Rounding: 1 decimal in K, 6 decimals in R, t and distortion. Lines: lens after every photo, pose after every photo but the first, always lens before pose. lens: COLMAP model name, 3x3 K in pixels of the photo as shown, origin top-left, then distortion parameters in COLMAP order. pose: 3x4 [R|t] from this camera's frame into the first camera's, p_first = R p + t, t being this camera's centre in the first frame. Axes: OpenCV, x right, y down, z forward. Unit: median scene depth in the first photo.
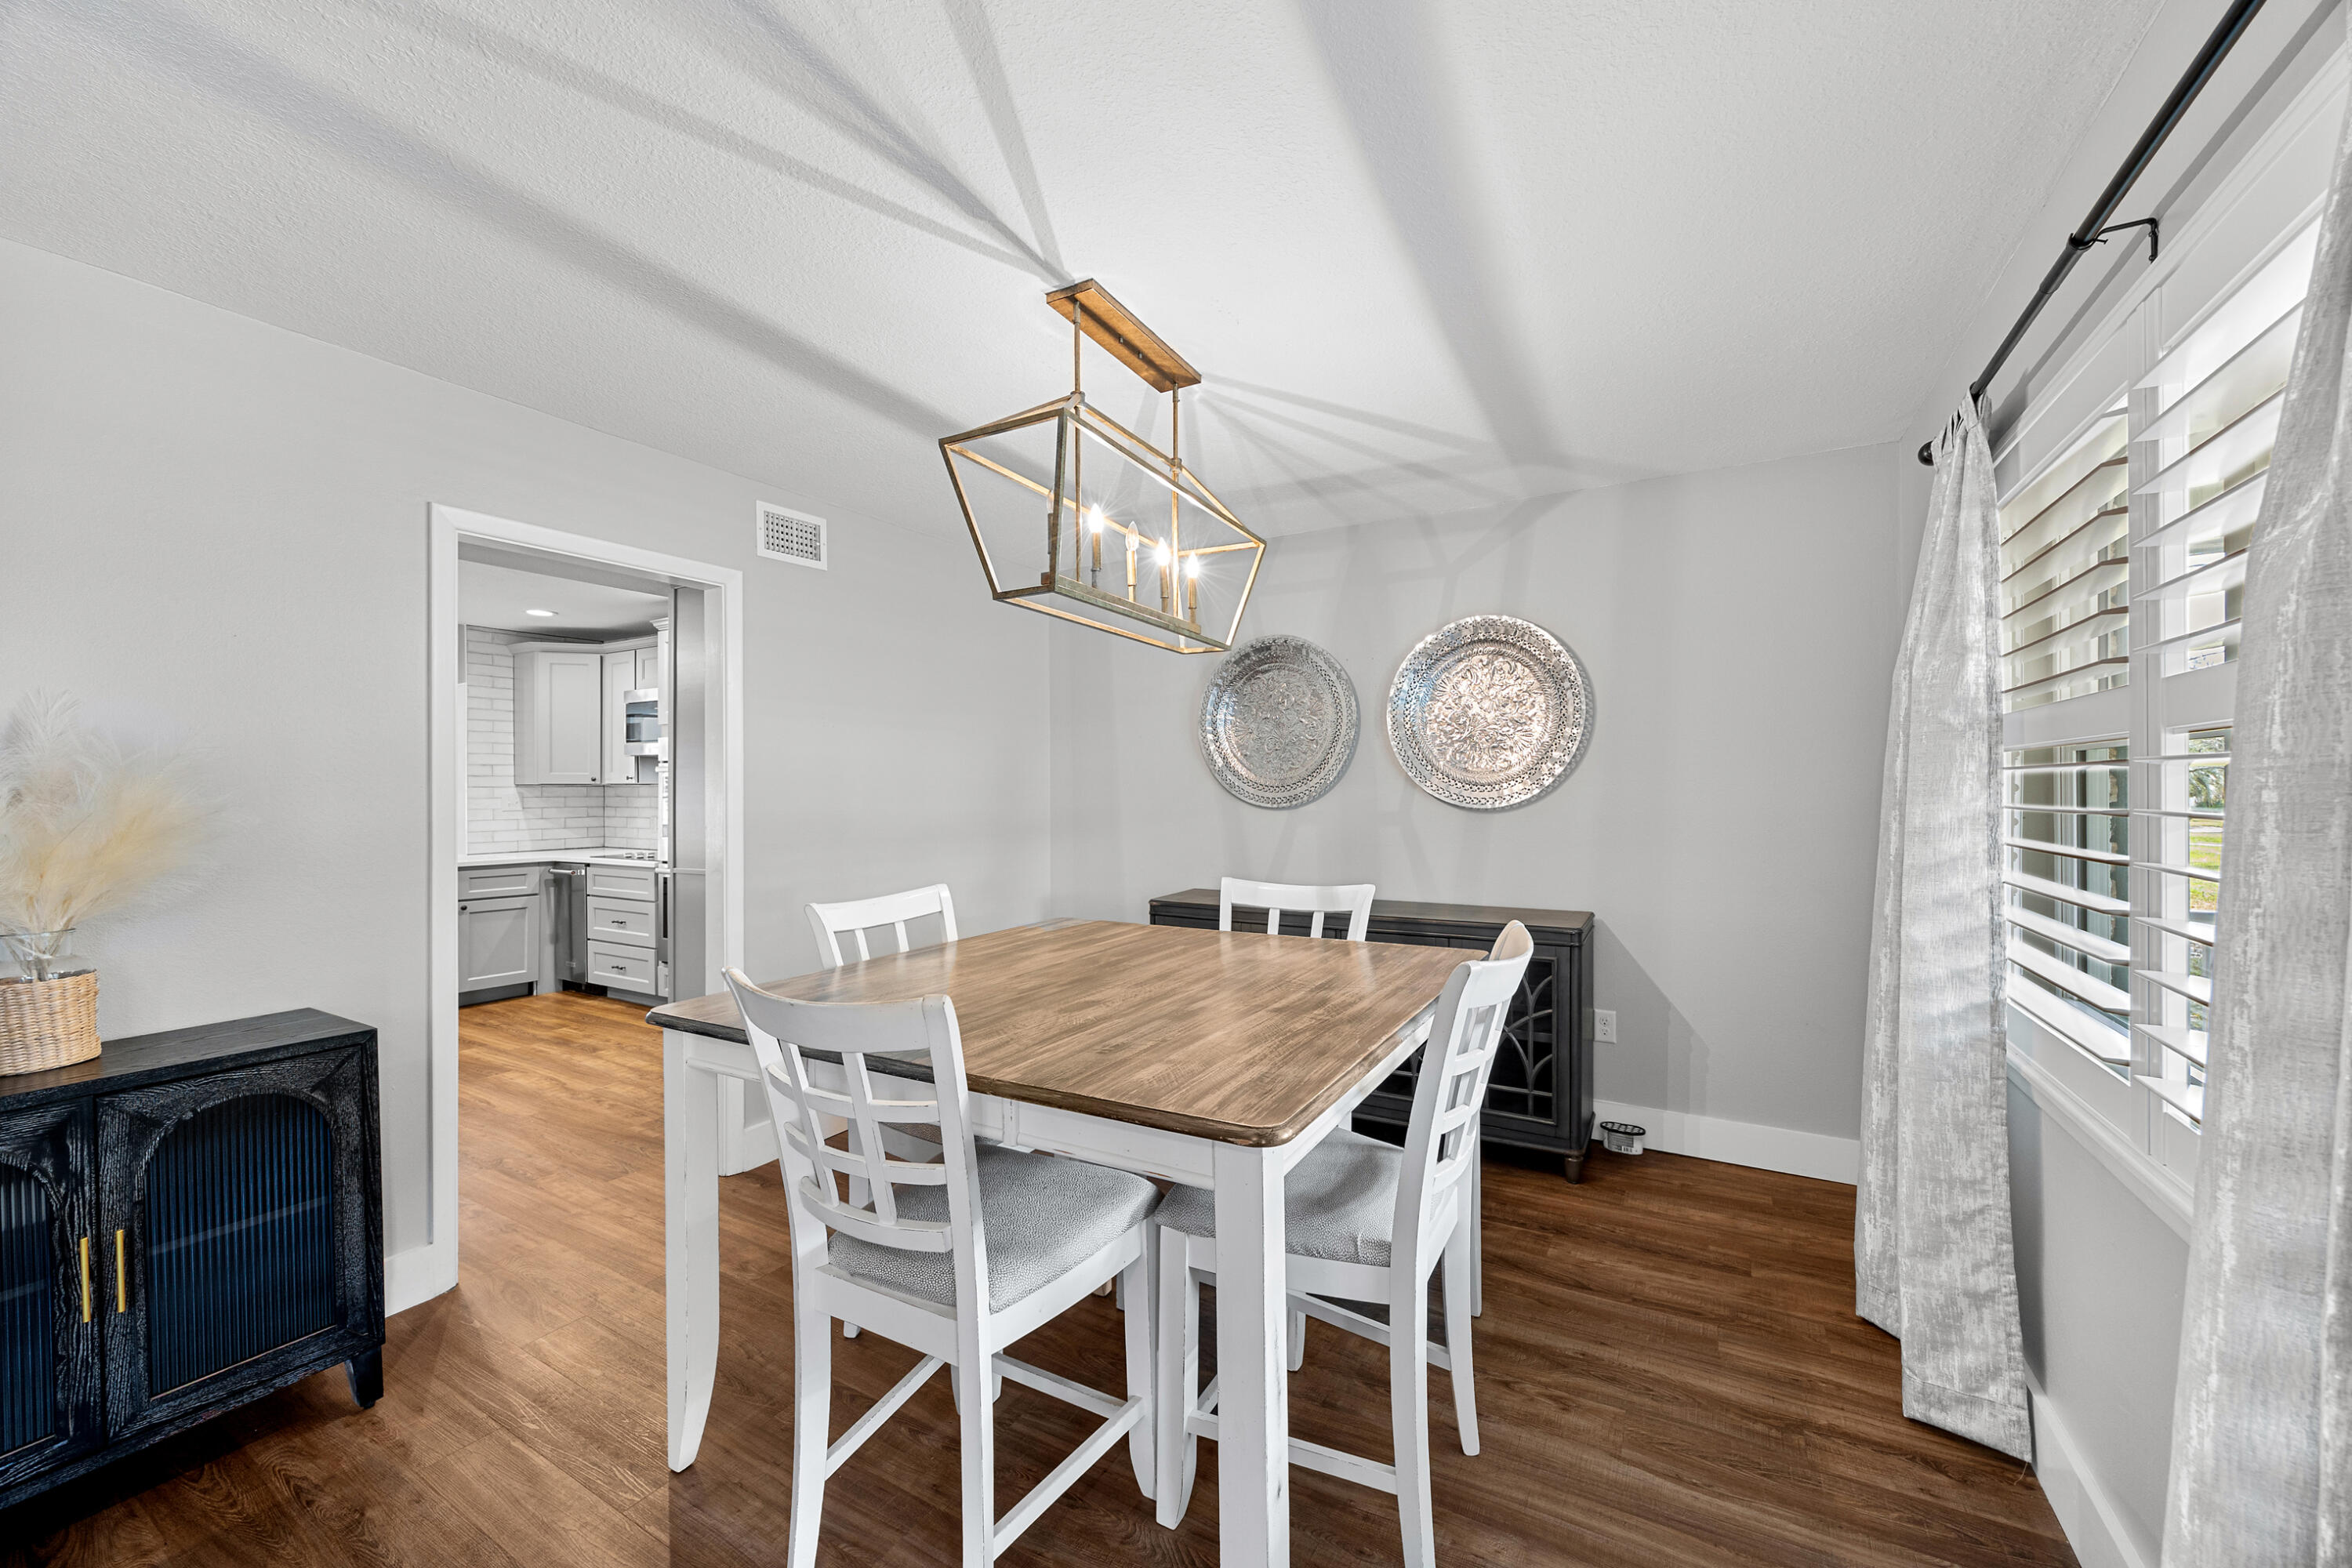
lens RADIAL K [[906.2, 0, 1174.0], [0, 906.2, 801.1], [0, 0, 1]] dist [0.000296, 0.000016]
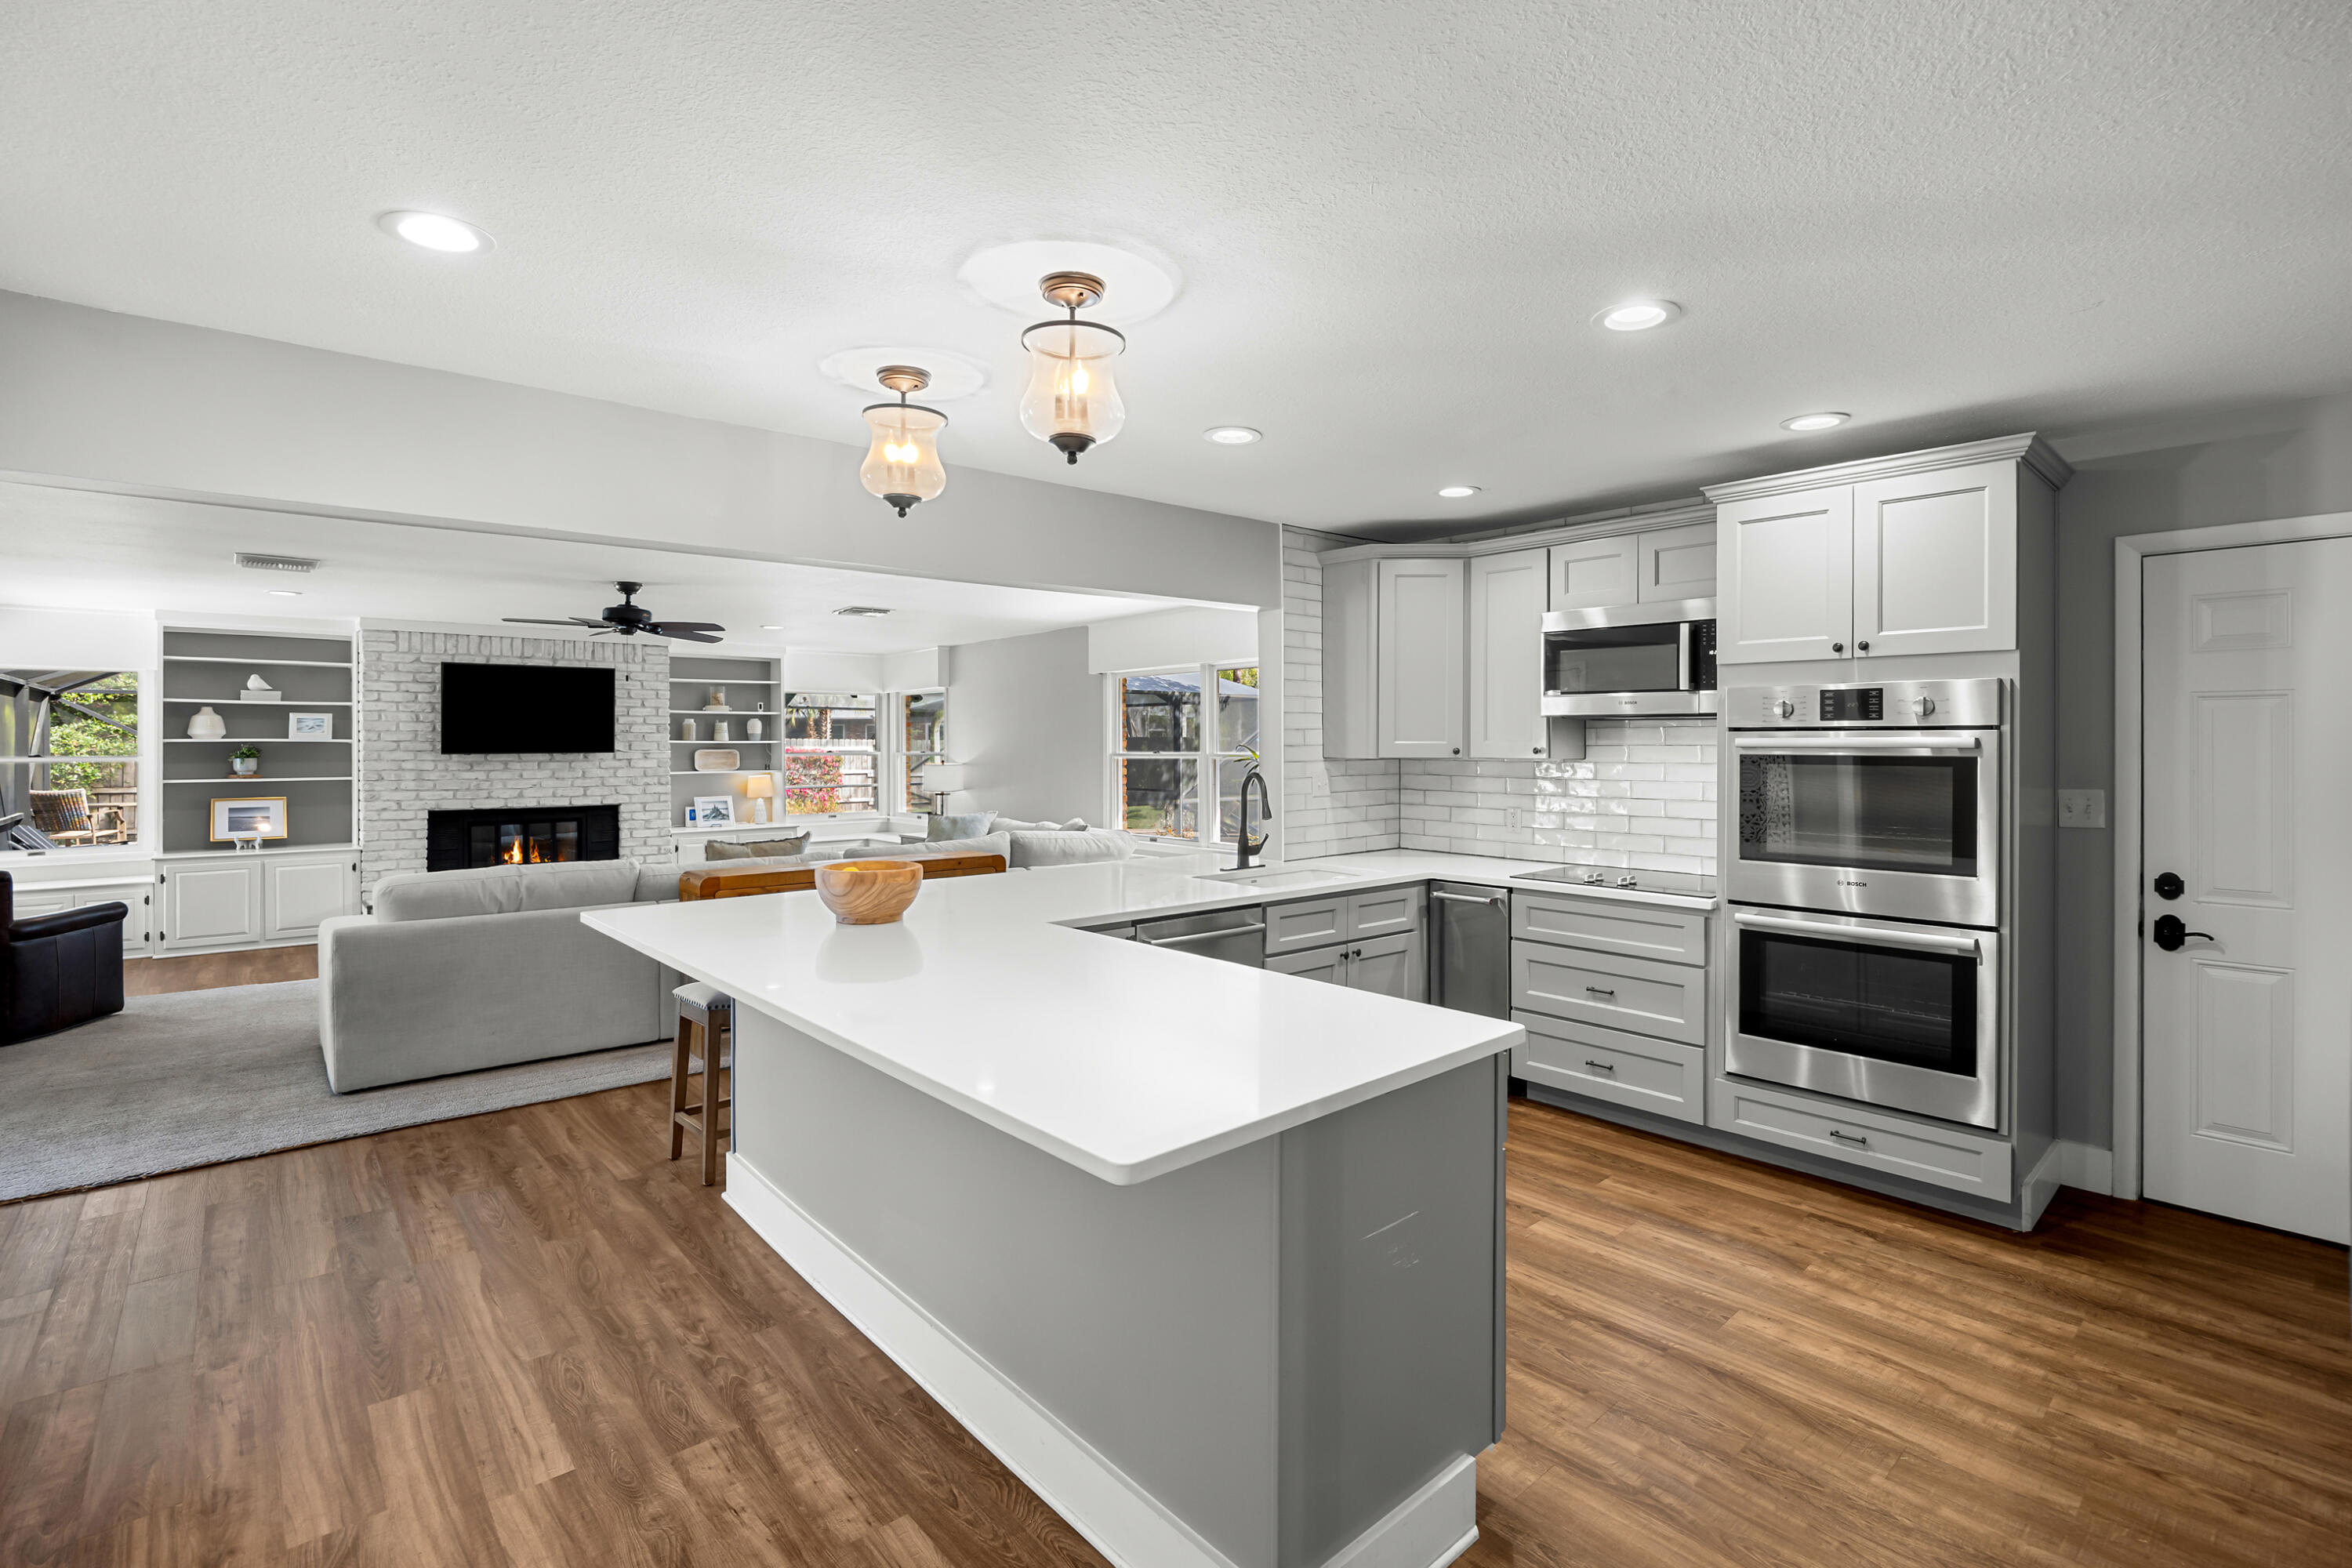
lens RADIAL K [[1092.5, 0, 1172.5], [0, 1092.5, 761.2], [0, 0, 1]] dist [-0.000900, -0.000385]
pose [[0.946121, 0.009848, -0.323664, -0.593680], [-0.007175, 0.999930, 0.009452, -0.023371], [0.323734, -0.006620, 0.946125, 0.195389]]
